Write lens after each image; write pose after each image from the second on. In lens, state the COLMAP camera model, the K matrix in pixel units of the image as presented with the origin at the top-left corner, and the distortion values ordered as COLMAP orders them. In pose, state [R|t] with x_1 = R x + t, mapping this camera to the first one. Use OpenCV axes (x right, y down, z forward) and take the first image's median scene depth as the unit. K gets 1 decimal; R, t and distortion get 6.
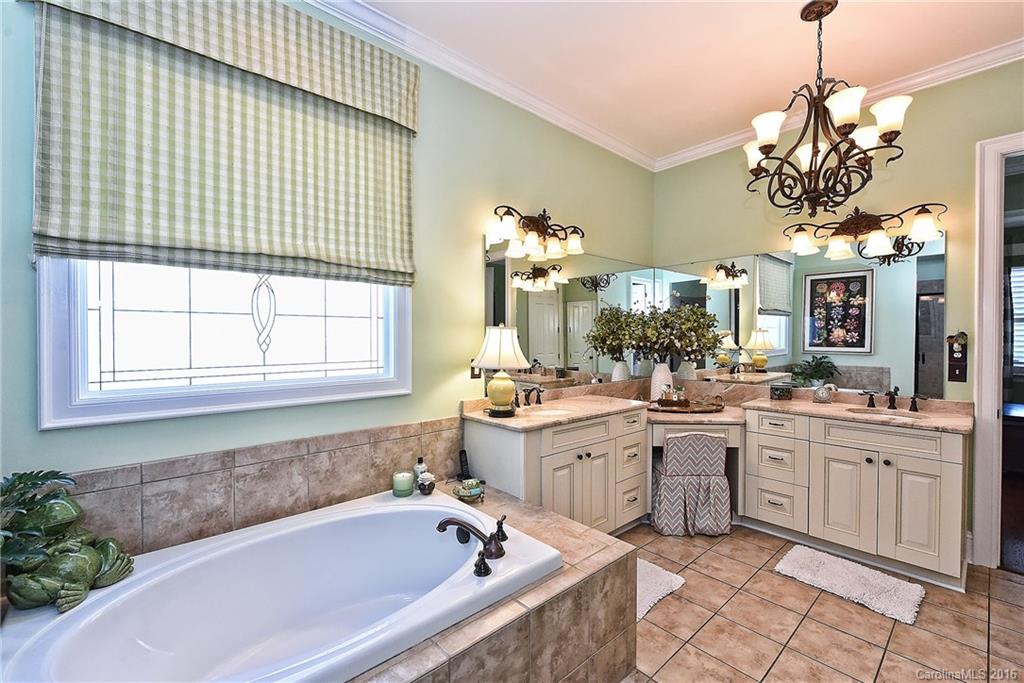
lens RADIAL K [[431.8, 0, 512.0], [0, 431.8, 341.5], [0, 0, 1]] dist [-0.000486, -0.000255]
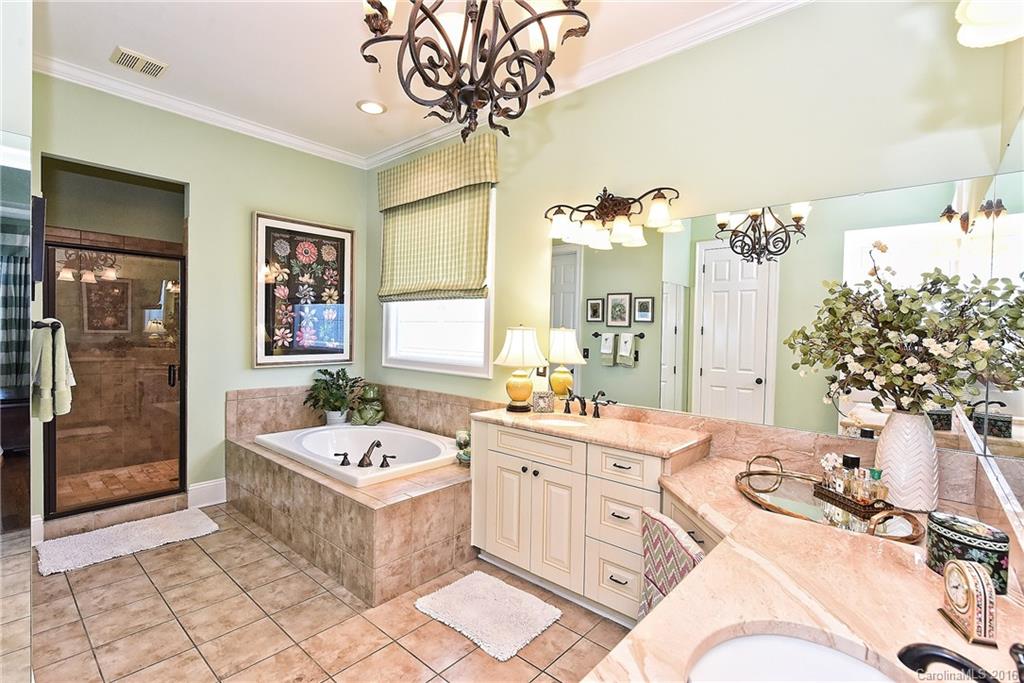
lens RADIAL K [[467.3, 0, 512.0], [0, 467.3, 341.5], [0, 0, 1]] dist [-0.000383, 0.000016]
pose [[0.119361, 0.026669, -0.992493, 1.293621], [-0.031322, 0.999243, 0.023083, -0.030671], [0.992357, 0.028332, 0.120106, 0.964698]]
